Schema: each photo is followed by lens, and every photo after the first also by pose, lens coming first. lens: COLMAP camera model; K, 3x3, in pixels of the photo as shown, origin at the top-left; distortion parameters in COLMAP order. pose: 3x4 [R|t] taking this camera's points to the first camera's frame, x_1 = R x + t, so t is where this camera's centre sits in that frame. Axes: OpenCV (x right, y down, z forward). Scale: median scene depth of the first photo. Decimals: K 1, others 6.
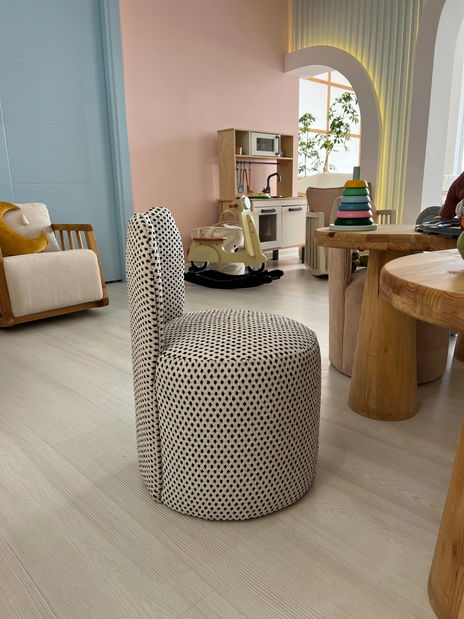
lens RADIAL K [[469.0, 0, 232.8], [0, 469.0, 312.7], [0, 0, 1]] dist [0.044858, -0.062255]
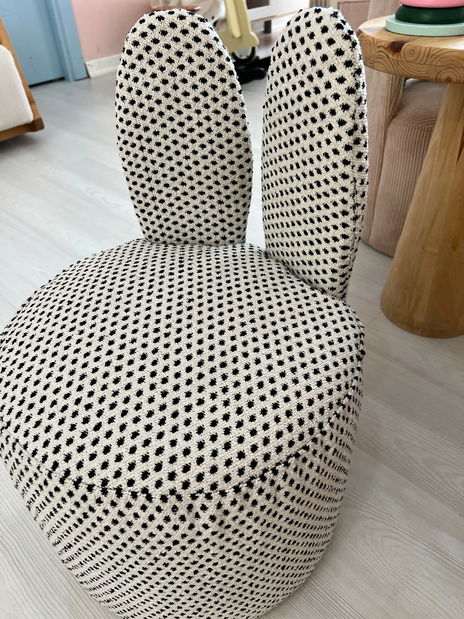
lens RADIAL K [[469.0, 0, 234.3], [0, 469.0, 312.7], [0, 0, 1]] dist [0.044858, -0.062255]
pose [[0.998774, -0.046891, 0.015891, 0.006142], [0.035446, 0.901300, 0.431744, -0.063708], [-0.034567, -0.430651, 0.901856, 0.198810]]
